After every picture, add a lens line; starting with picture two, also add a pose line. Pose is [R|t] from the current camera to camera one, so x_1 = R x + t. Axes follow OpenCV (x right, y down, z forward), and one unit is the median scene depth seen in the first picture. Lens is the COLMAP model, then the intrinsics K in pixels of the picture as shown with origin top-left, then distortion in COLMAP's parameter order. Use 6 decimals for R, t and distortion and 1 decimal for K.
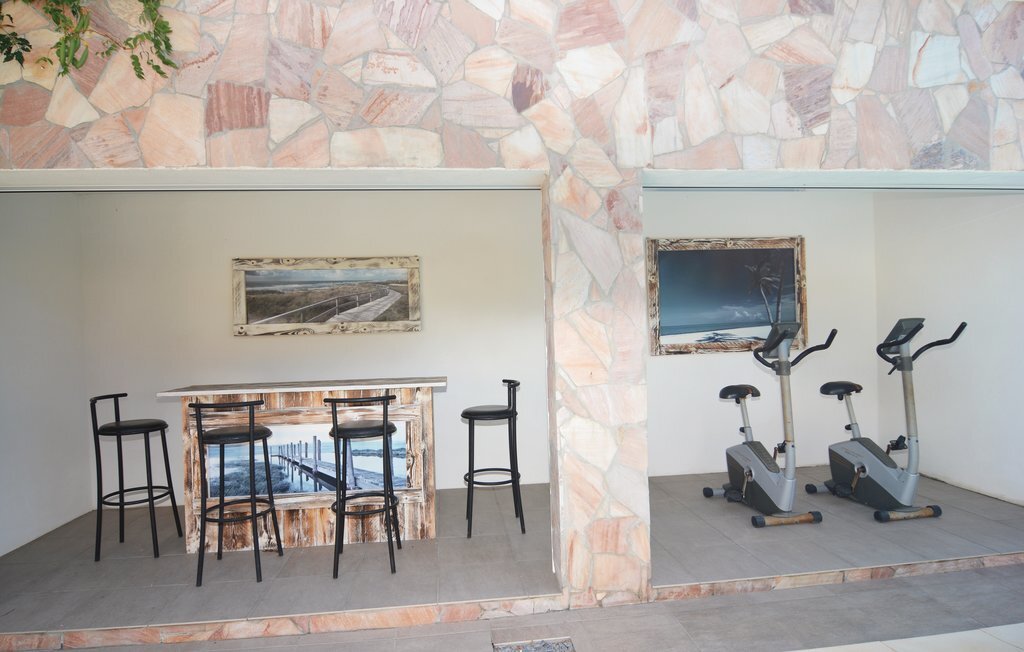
lens RADIAL K [[566.8, 0, 509.8], [0, 566.8, 339.8], [0, 0, 1]] dist [-0.013632, -0.004336]
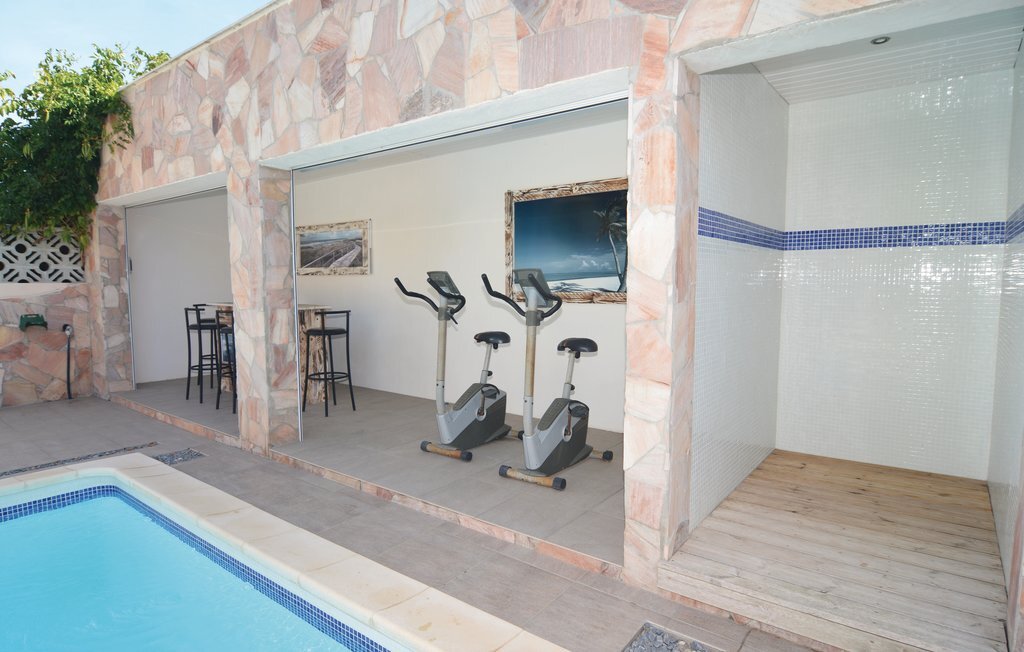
lens RADIAL K [[566.0, 0, 514.5], [0, 566.0, 333.7], [0, 0, 1]] dist [-0.009583, -0.002256]
pose [[0.717425, 0.092150, -0.690514, 1.627007], [-0.035556, 0.994764, 0.095812, -0.024831], [0.695727, -0.044186, 0.716946, 0.383422]]
